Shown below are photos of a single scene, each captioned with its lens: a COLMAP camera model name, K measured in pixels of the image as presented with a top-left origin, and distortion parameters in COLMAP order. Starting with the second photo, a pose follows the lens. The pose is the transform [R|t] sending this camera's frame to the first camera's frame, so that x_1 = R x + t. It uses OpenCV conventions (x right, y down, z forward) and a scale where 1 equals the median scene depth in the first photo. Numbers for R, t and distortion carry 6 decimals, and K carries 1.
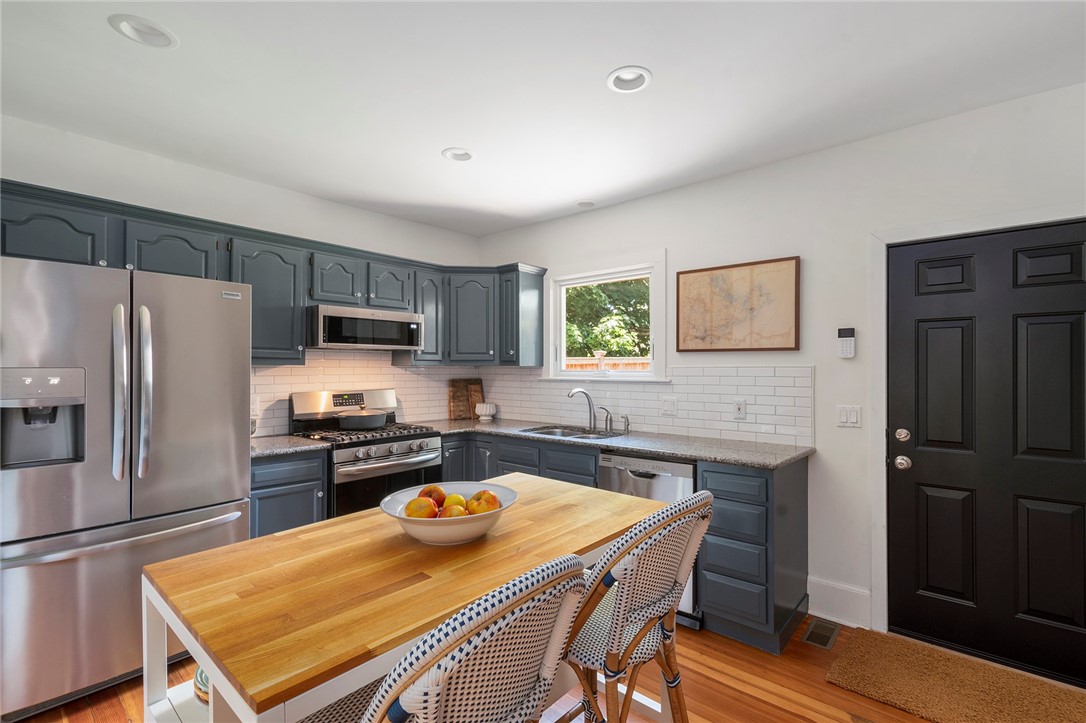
lens RADIAL K [[486.0, 0, 554.6], [0, 486.0, 367.0], [0, 0, 1]] dist [0.008684, 0.000036]
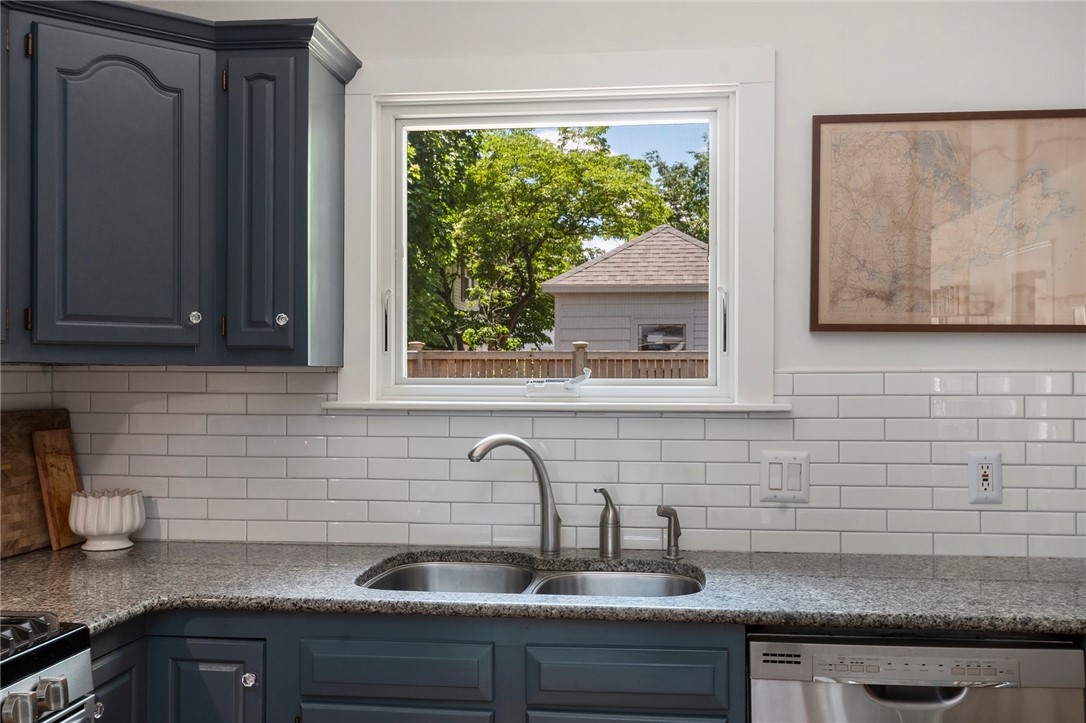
lens RADIAL K [[1015.1, 0, 558.1], [0, 1015.1, 366.6], [0, 0, 1]] dist [0.016164, -0.010289]
pose [[0.832849, 0.007433, 0.553450, -0.356138], [-0.003821, 0.999963, -0.007680, 0.003604], [-0.553486, 0.004282, 0.832847, 0.478929]]
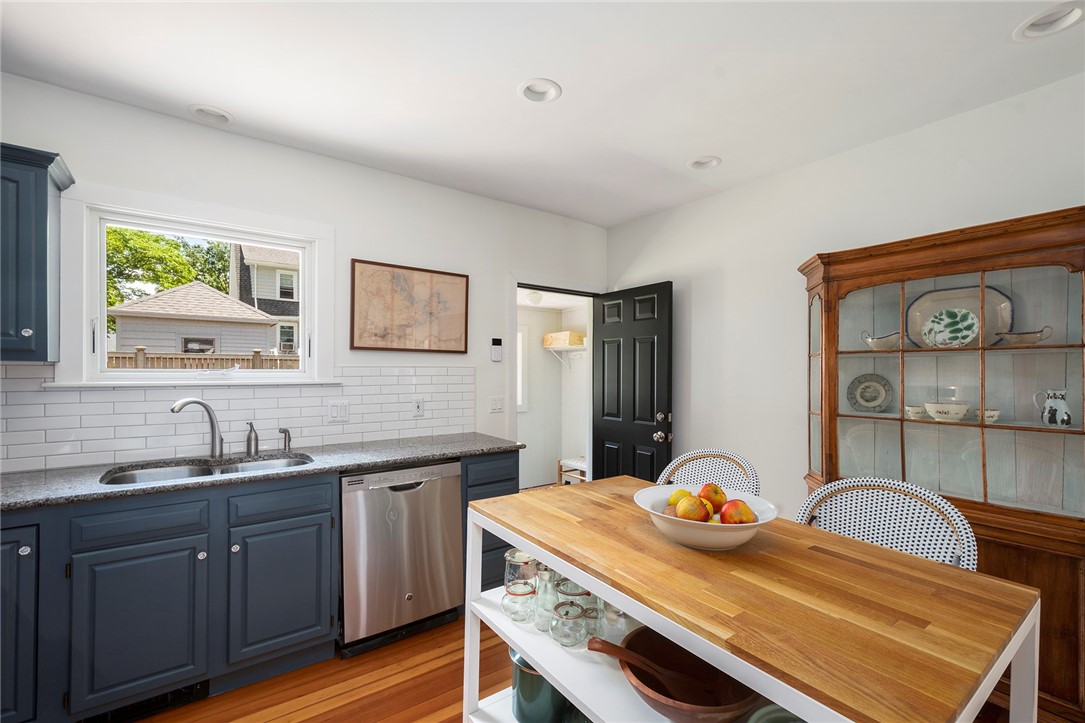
lens RADIAL K [[473.5, 0, 547.3], [0, 473.5, 372.0], [0, 0, 1]] dist [0.002828, 0.000005]
pose [[0.223492, -0.003654, 0.974699, -0.529134], [-0.007702, 0.999955, 0.005515, 0.003071], [-0.974675, -0.008740, 0.223454, 0.479857]]
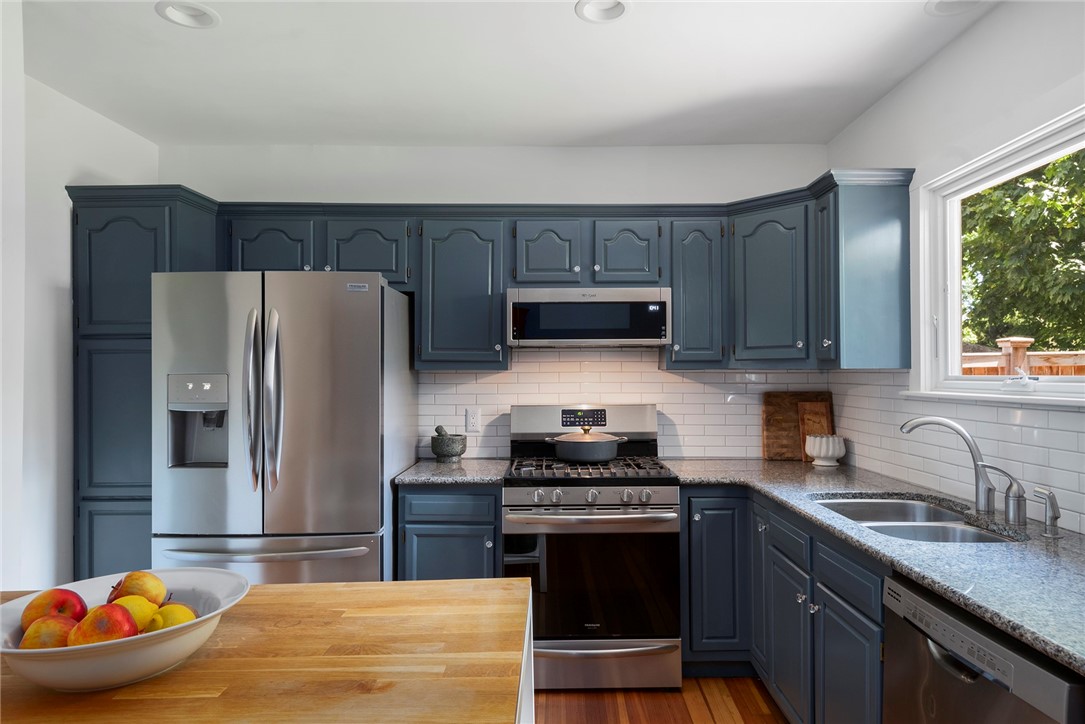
lens RADIAL K [[656.9, 0, 562.9], [0, 656.9, 366.4], [0, 0, 1]] dist [0.005364, -0.000067]
pose [[0.664132, -0.010393, -0.747543, 0.311530], [0.004668, 0.999942, -0.009755, 0.001220], [0.747601, 0.002990, 0.664141, 0.382850]]
